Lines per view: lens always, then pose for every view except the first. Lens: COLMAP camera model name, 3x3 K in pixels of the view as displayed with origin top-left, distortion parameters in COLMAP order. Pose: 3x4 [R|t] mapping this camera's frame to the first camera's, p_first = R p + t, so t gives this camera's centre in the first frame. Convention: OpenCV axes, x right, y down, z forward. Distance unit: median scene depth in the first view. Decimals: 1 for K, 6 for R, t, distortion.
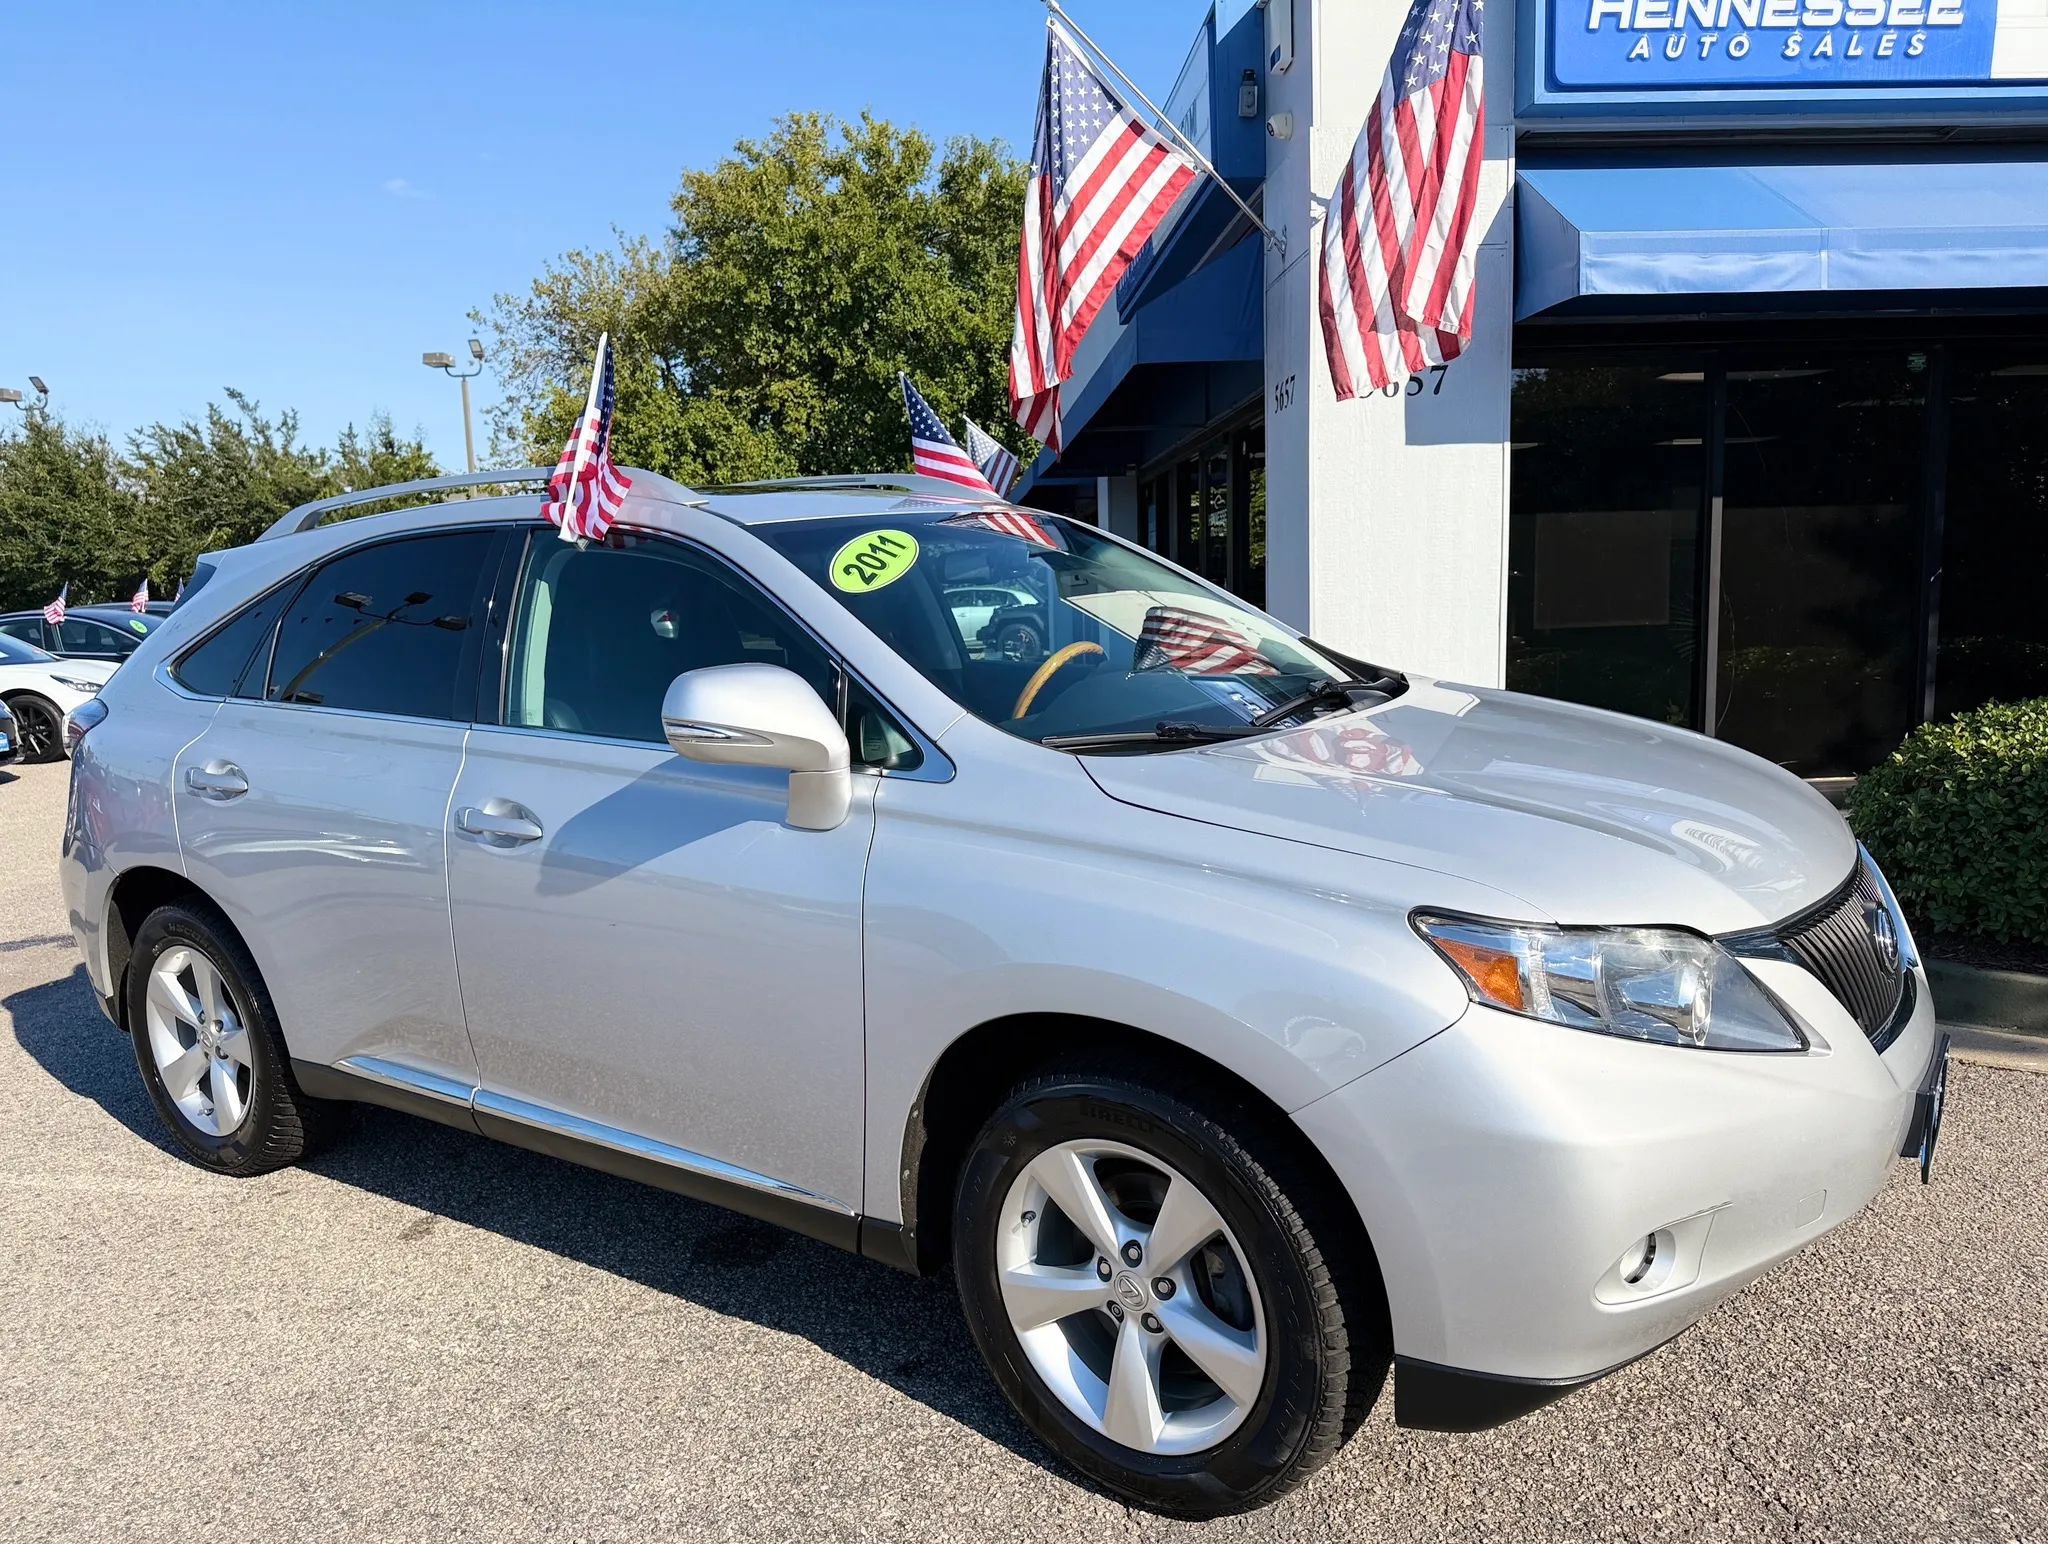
lens RADIAL K [[1527.4, 0, 1033.3], [0, 1527.4, 821.2], [0, 0, 1]] dist [0.009524, -0.008611]
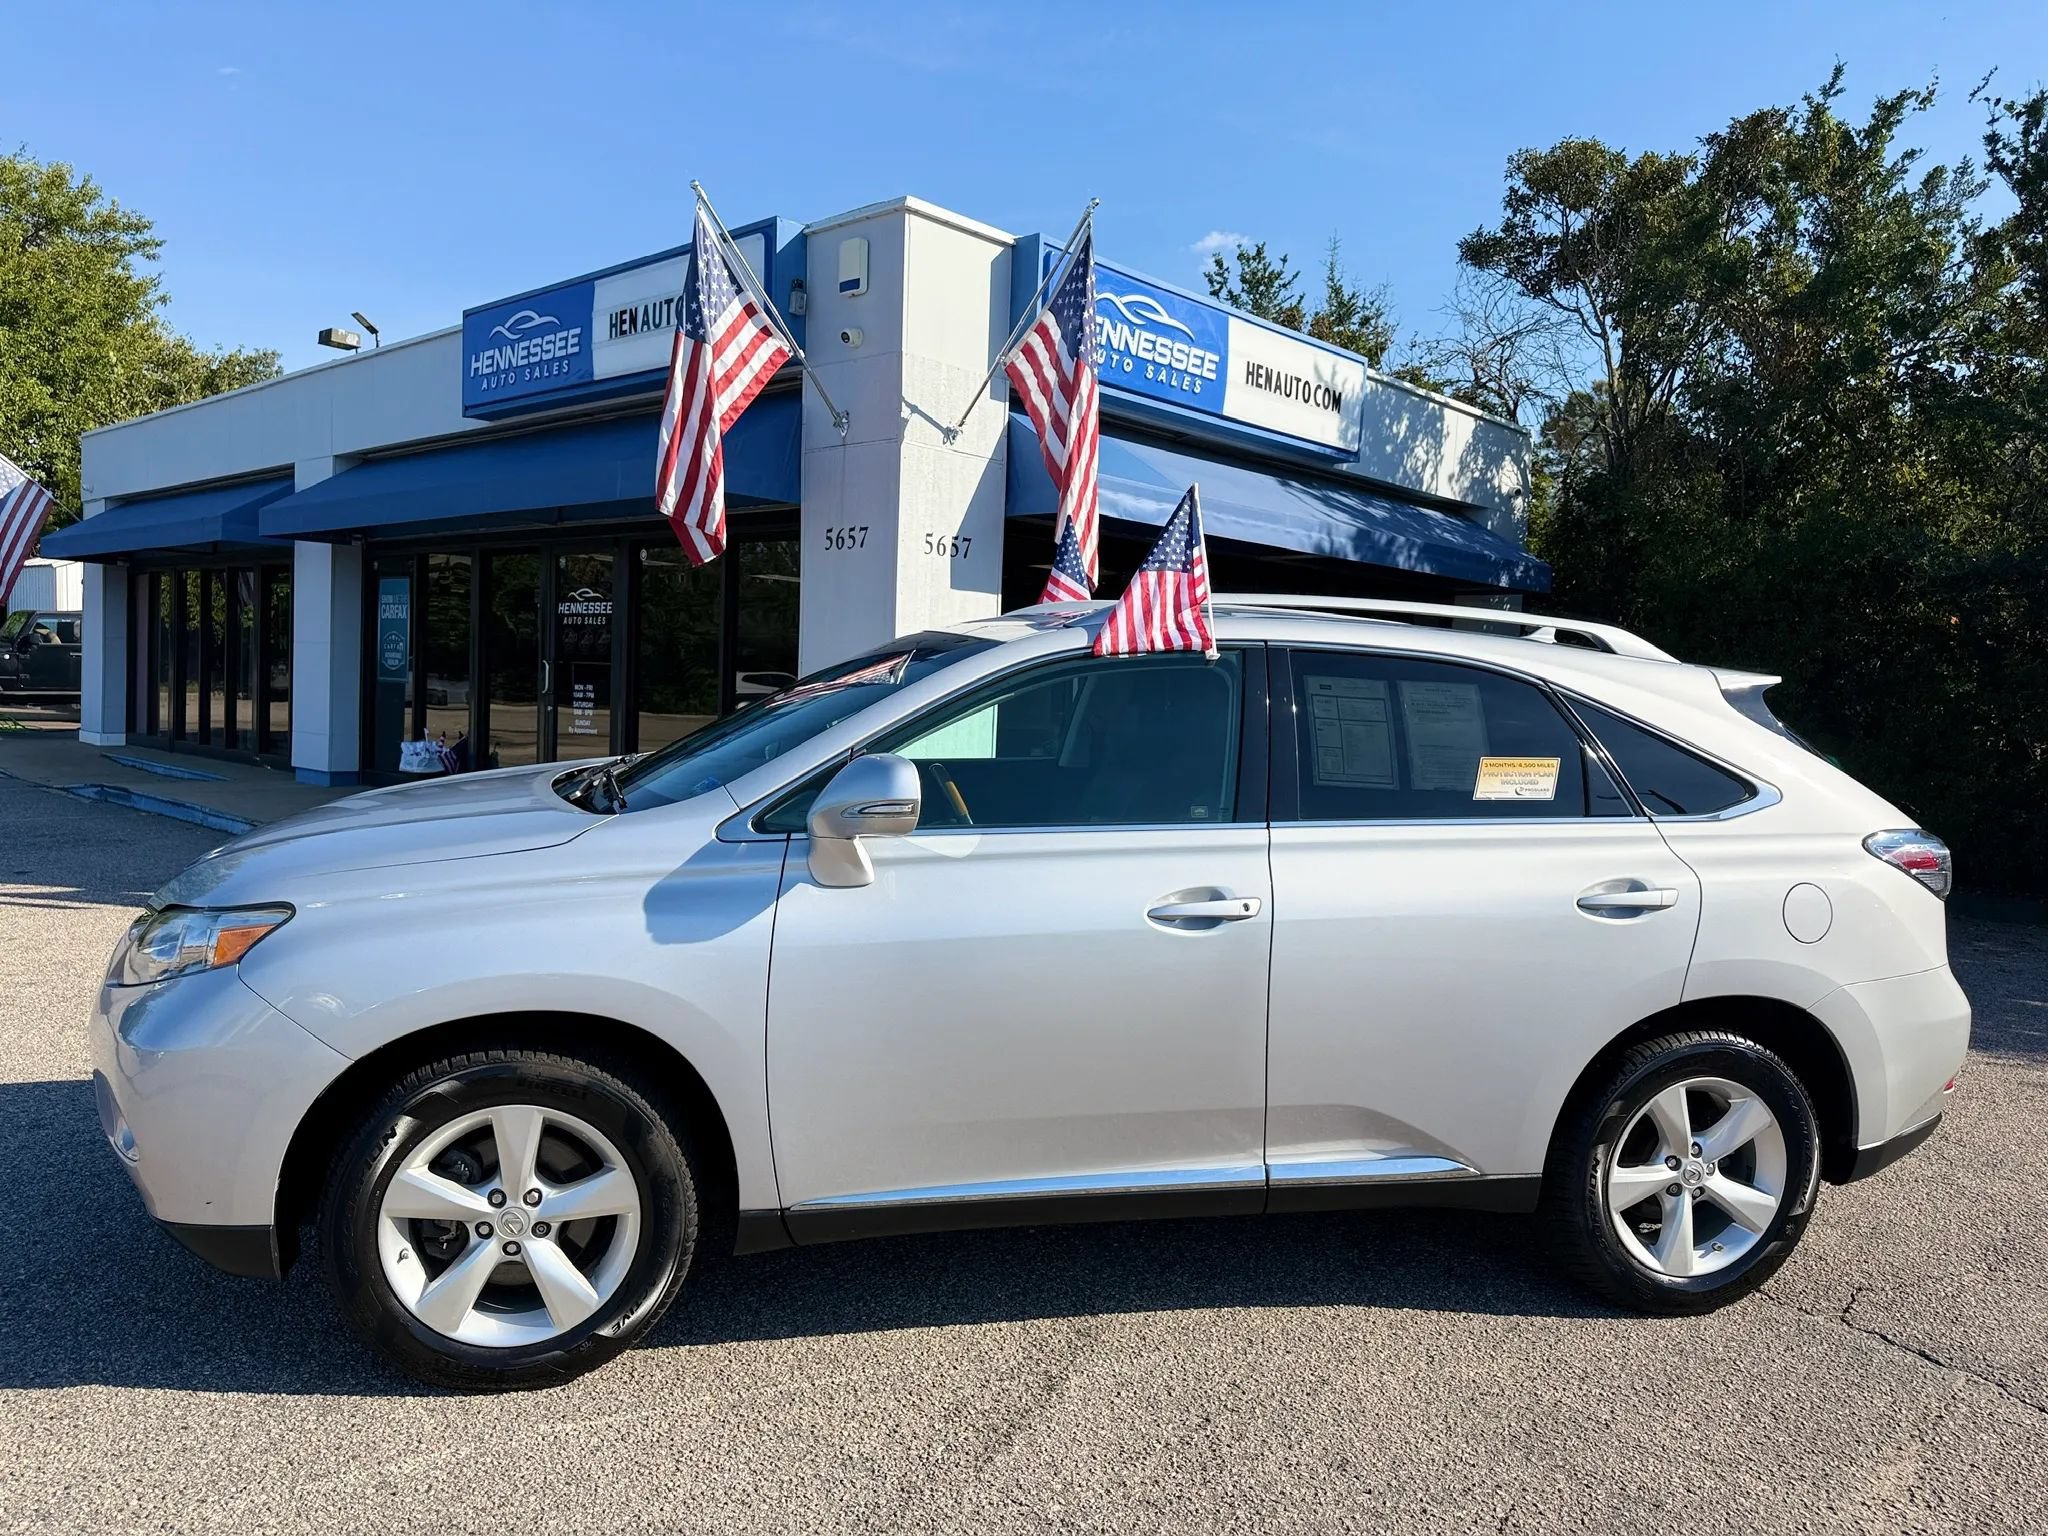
lens RADIAL K [[1442.9, 0, 1031.9], [0, 1442.9, 776.8], [0, 0, 1]] dist [0.071591, -0.092429]
pose [[0.716875, 0.019688, 0.696923, -0.639025], [0.037865, 0.997026, -0.067115, 0.010571], [-0.696173, 0.074502, 0.713998, 0.039755]]
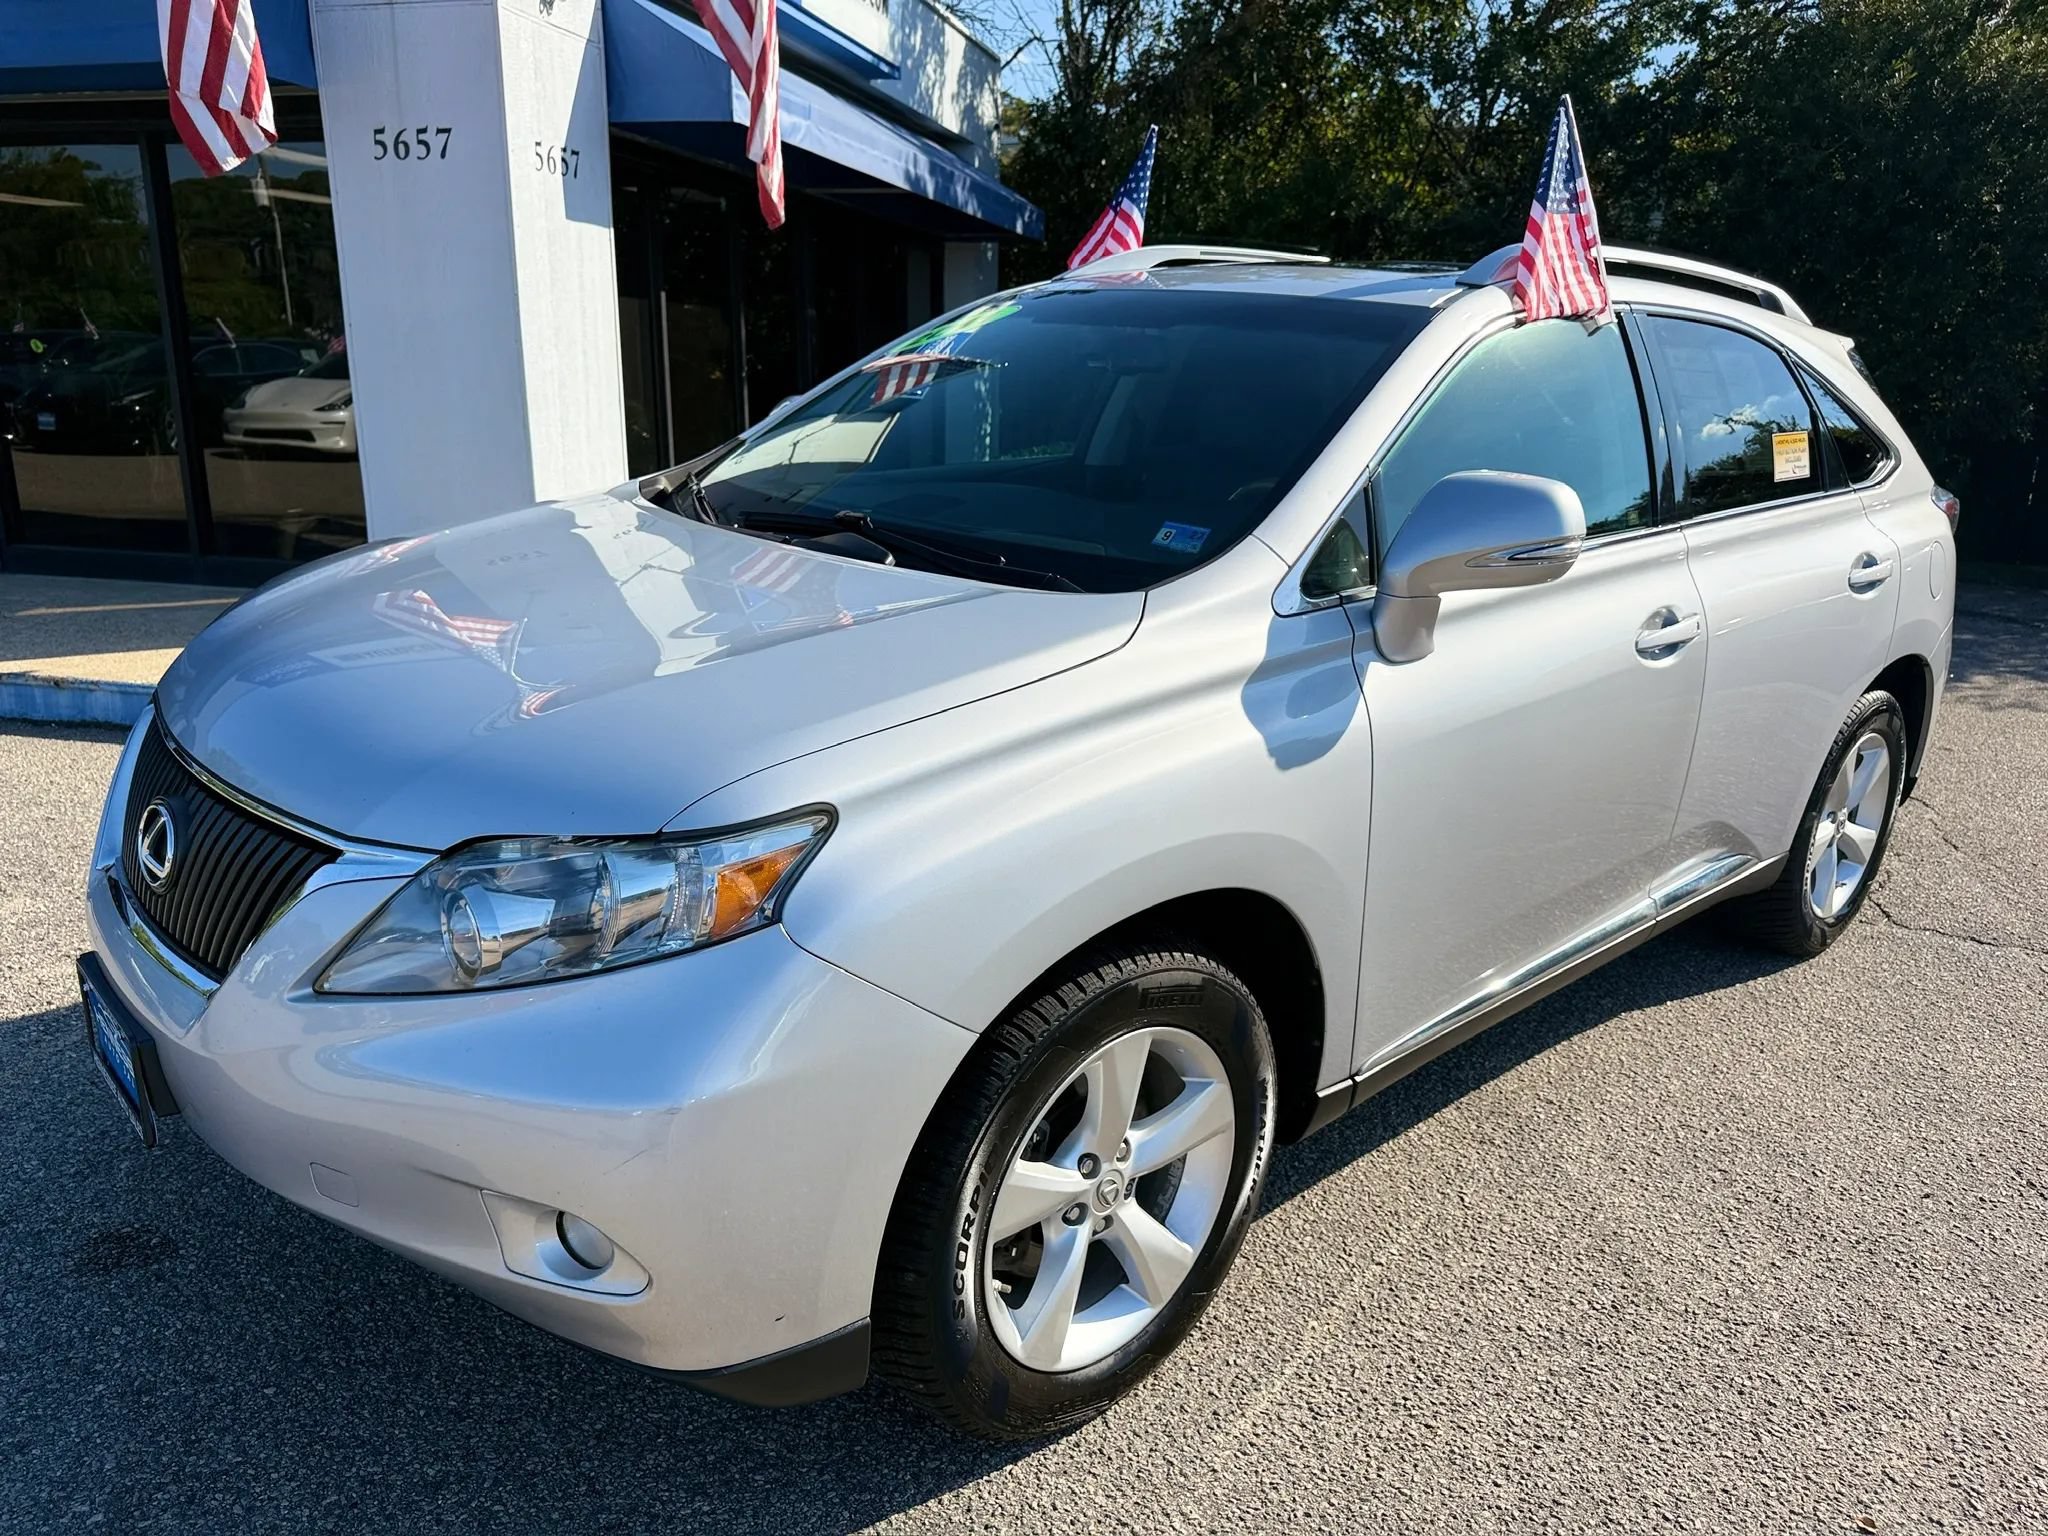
lens RADIAL K [[1465.3, 0, 1032.2], [0, 1465.3, 775.1], [0, 0, 1]] dist [0.001967, -0.003046]
pose [[0.286975, -0.220213, 0.932283, -0.721981], [0.110146, 0.974349, 0.196244, -0.043601], [-0.951585, 0.046370, 0.303869, 0.437721]]
